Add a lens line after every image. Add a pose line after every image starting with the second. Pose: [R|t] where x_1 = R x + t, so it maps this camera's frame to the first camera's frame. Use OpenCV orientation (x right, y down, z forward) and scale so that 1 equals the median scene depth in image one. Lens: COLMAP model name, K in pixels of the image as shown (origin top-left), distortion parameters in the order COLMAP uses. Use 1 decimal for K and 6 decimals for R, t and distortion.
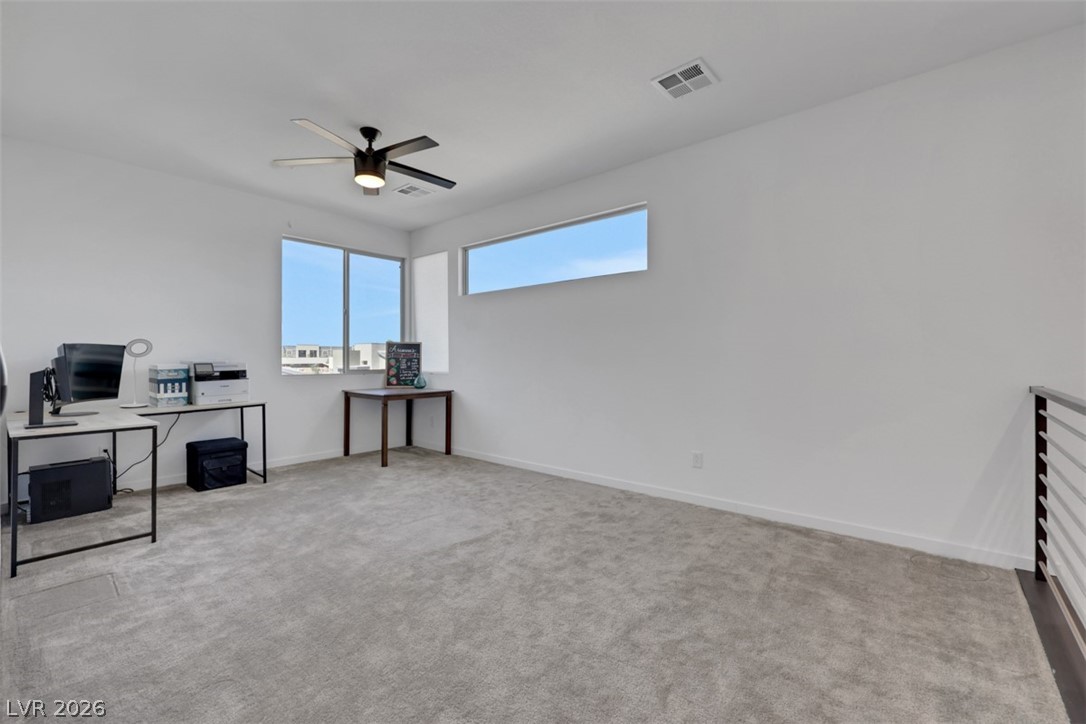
lens RADIAL K [[451.6, 0, 543.6], [0, 451.6, 359.2], [0, 0, 1]] dist [-0.001190, -0.000286]
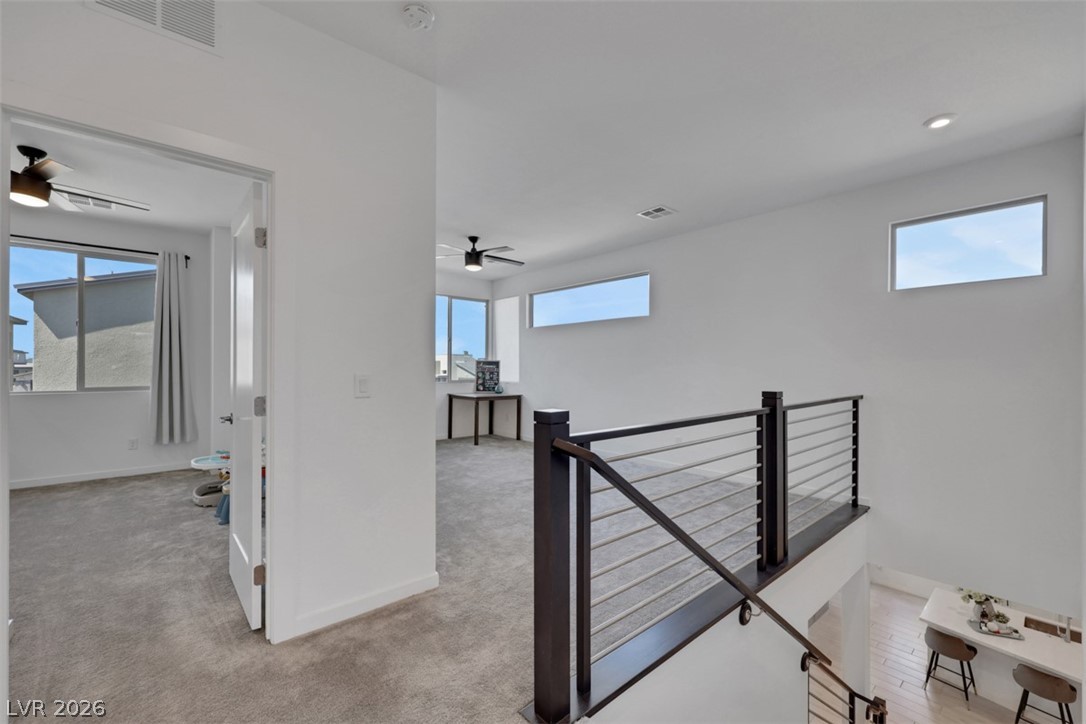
lens RADIAL K [[445.8, 0, 541.5], [0, 445.8, 365.0], [0, 0, 1]] dist [-0.000569, -0.000029]
pose [[0.987751, 0.003523, -0.156000, 0.077222], [-0.004770, 0.999960, -0.007624, -0.014111], [0.155966, 0.008275, 0.987728, -0.369866]]
